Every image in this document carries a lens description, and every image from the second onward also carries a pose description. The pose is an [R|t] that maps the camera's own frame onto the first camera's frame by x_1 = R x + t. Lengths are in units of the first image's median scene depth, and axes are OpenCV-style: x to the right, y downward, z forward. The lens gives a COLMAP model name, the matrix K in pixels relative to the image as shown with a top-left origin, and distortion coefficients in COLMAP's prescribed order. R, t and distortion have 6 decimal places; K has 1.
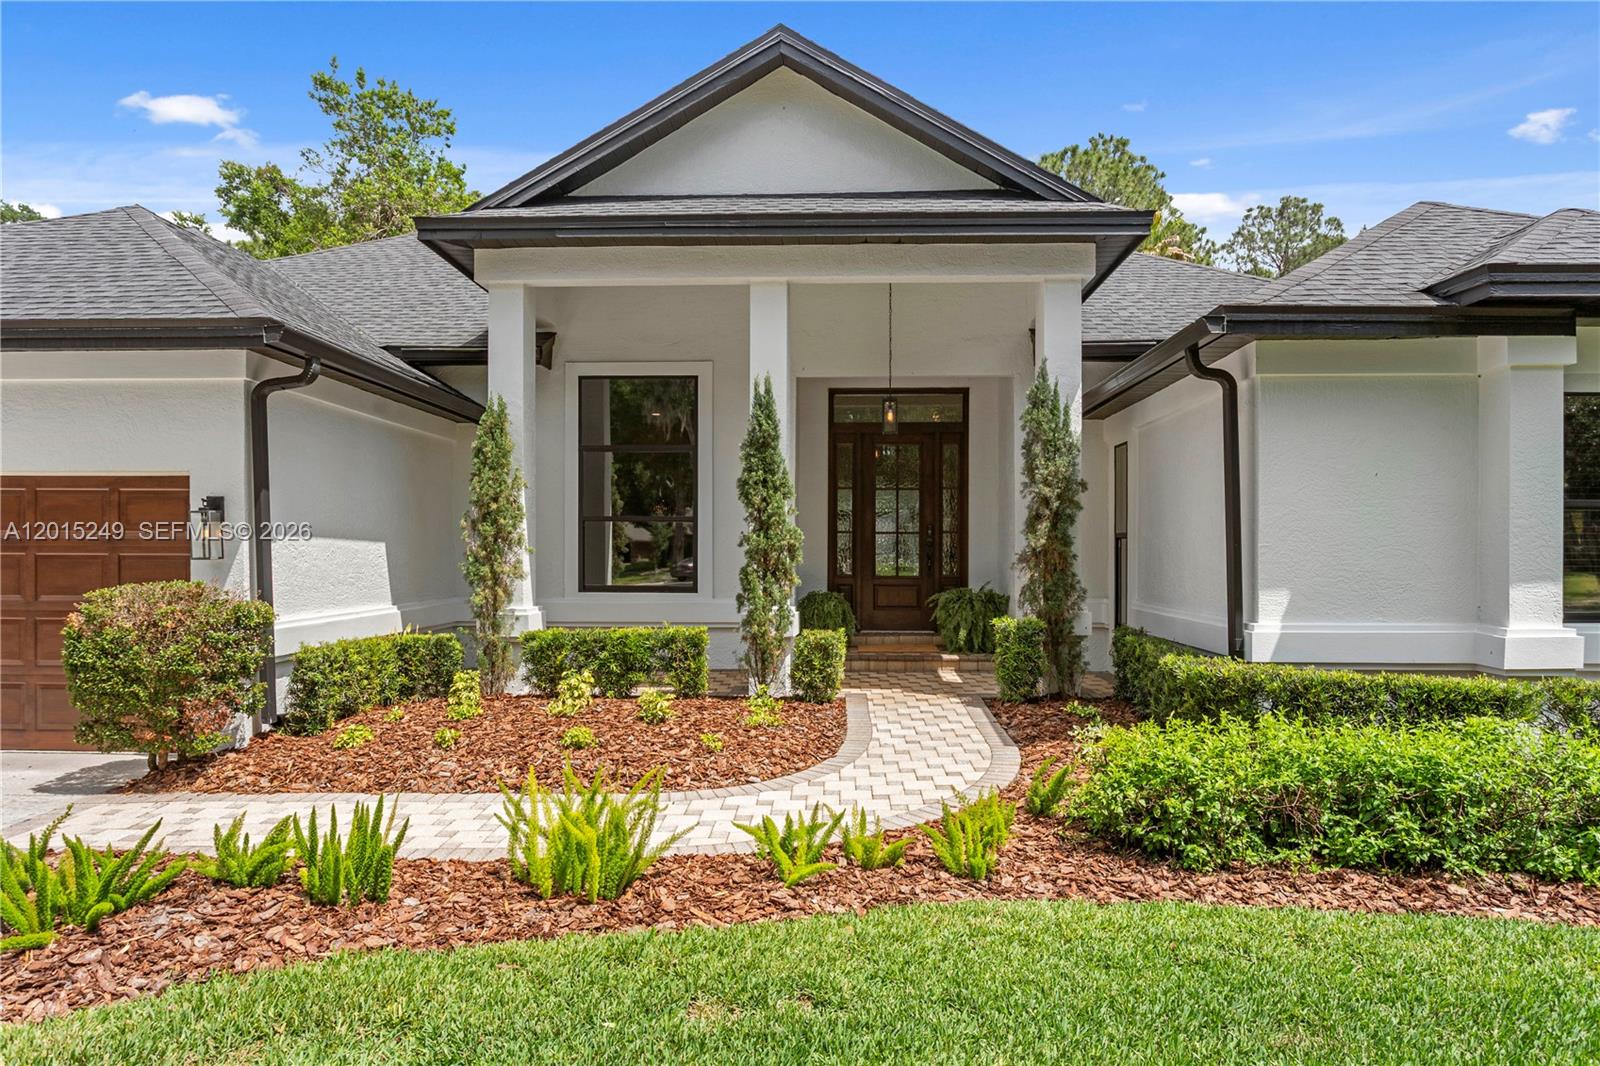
lens RADIAL K [[962.3, 0, 803.8], [0, 962.3, 538.5], [0, 0, 1]] dist [0.003524, 0.000561]
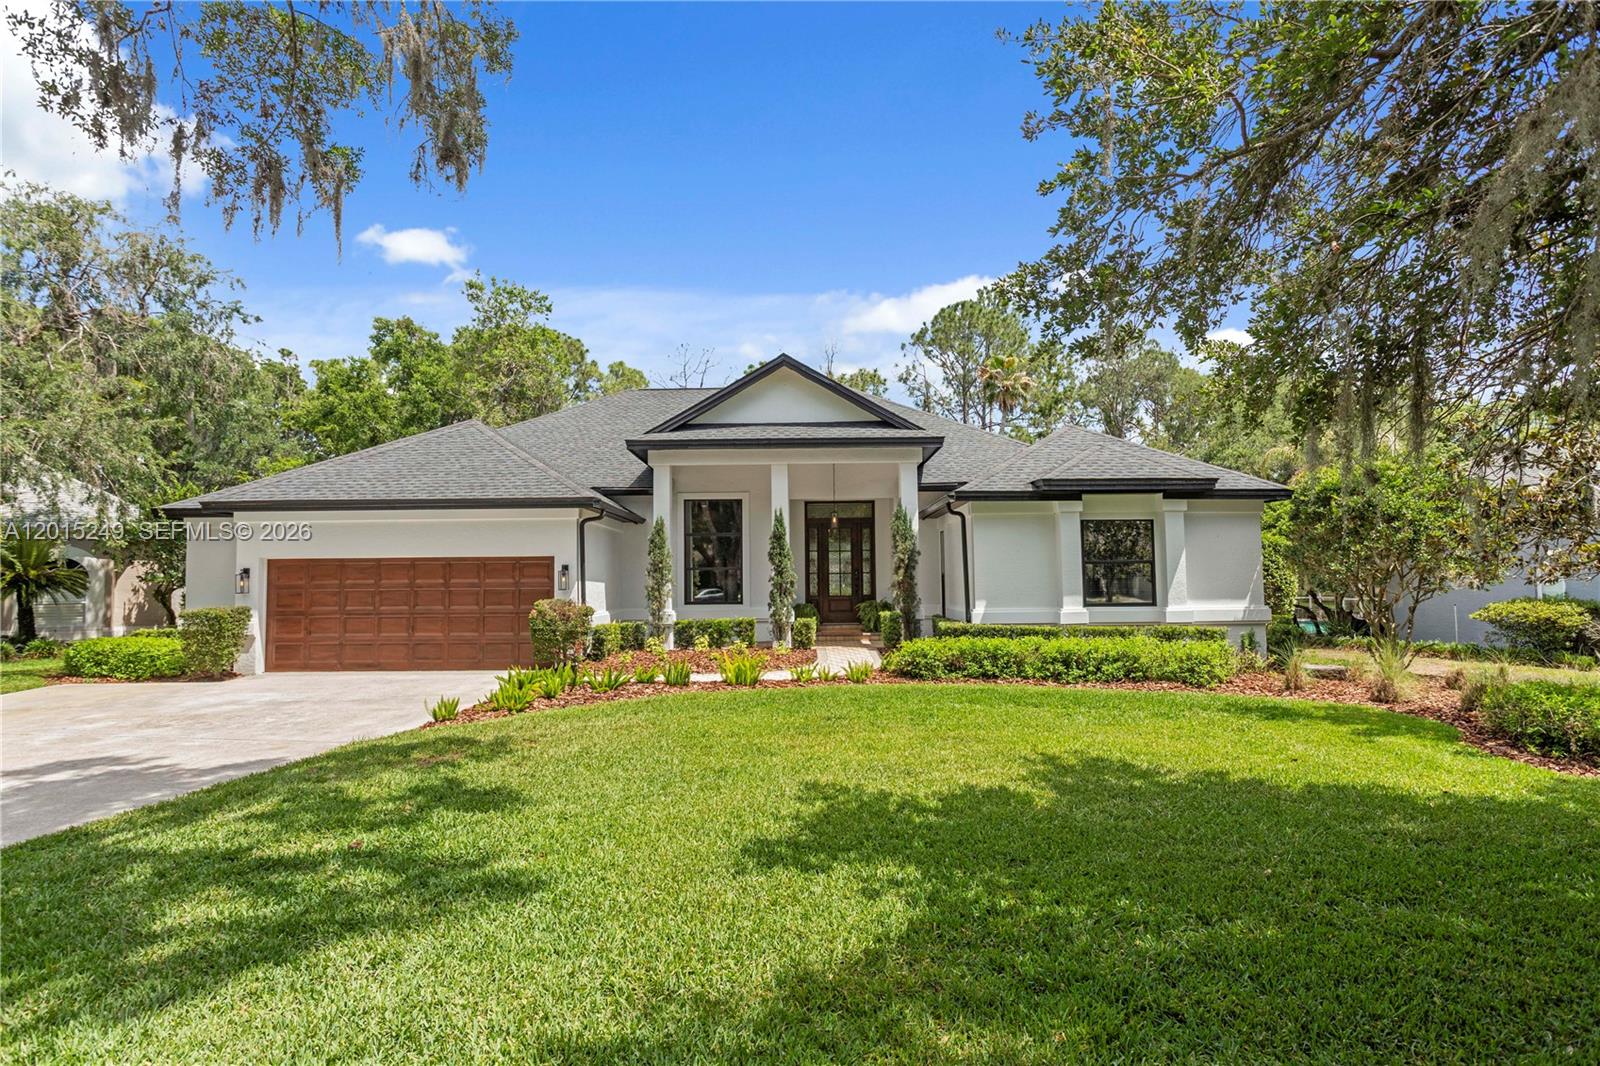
lens RADIAL K [[825.4, 0, 791.5], [0, 825.4, 537.2], [0, 0, 1]] dist [-0.009719, -0.000319]
pose [[0.999626, -0.012585, 0.024294, -0.058309], [0.013565, 0.999084, -0.040596, -0.017091], [-0.023761, 0.040910, 0.998880, -0.943001]]
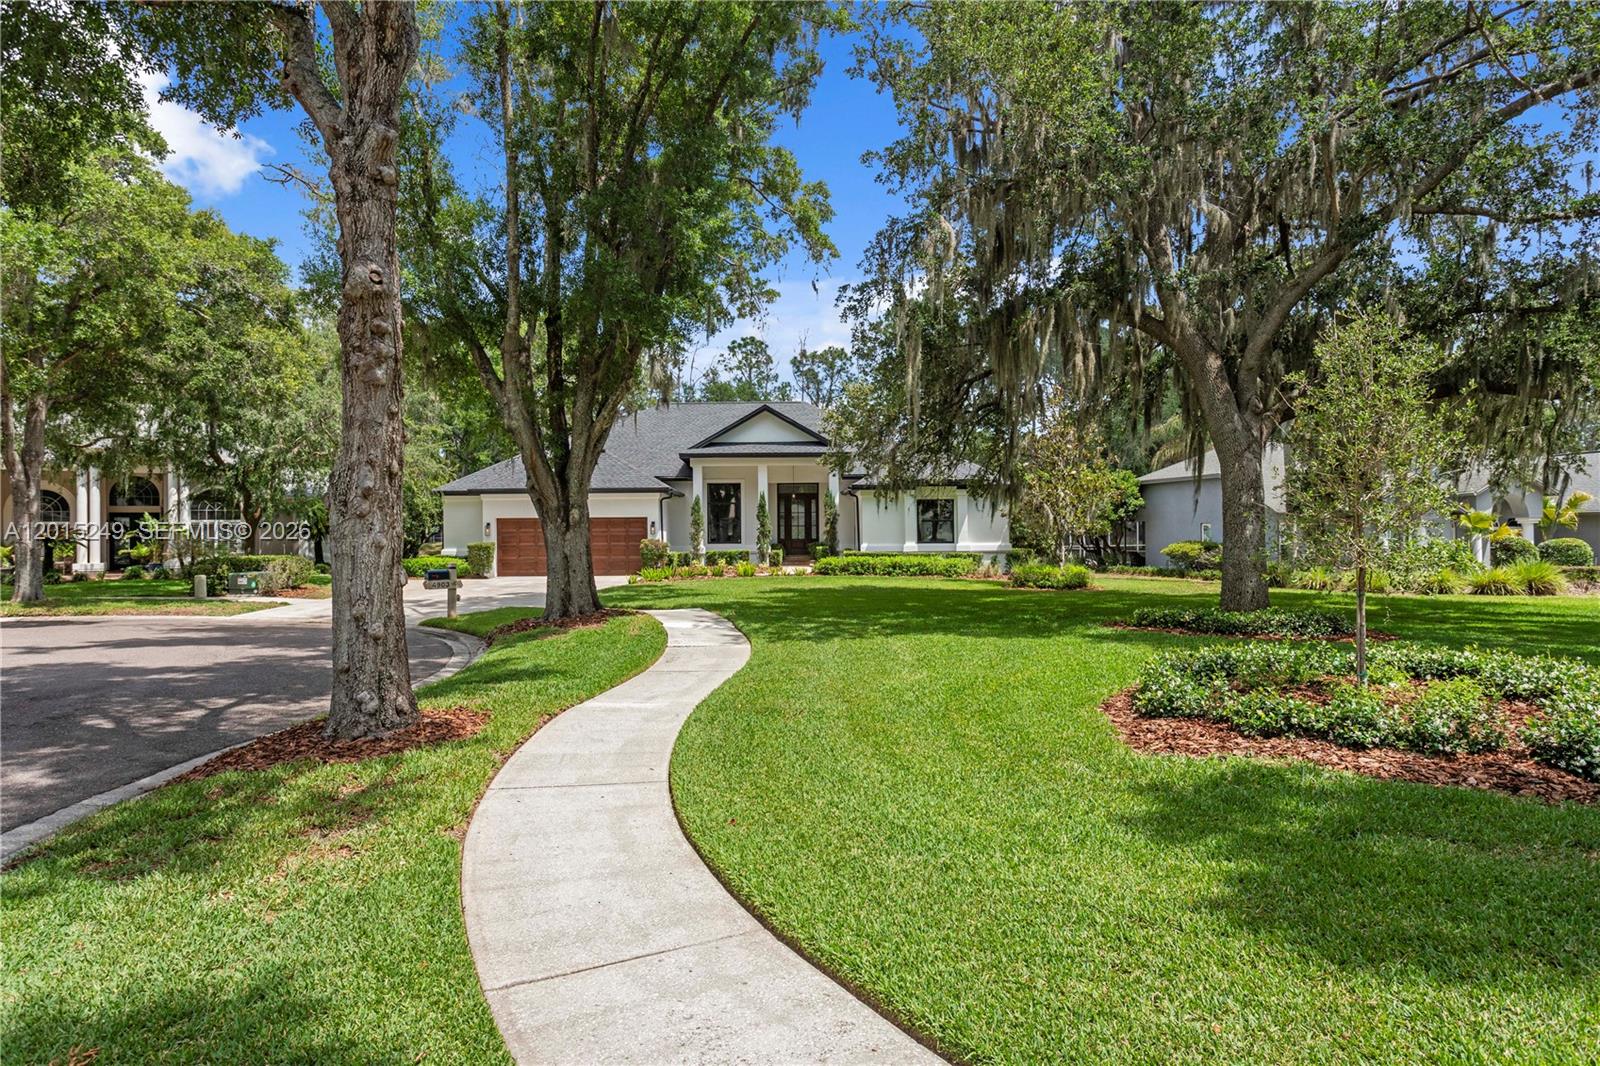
lens RADIAL K [[1049.1, 0, 801.8], [0, 1049.1, 529.6], [0, 0, 1]] dist [0.000478, 0.000010]
pose [[0.998112, -0.011507, 0.060330, -0.145122], [0.010806, 0.999870, 0.011929, -0.047199], [-0.060459, -0.011254, 0.998107, -3.531544]]
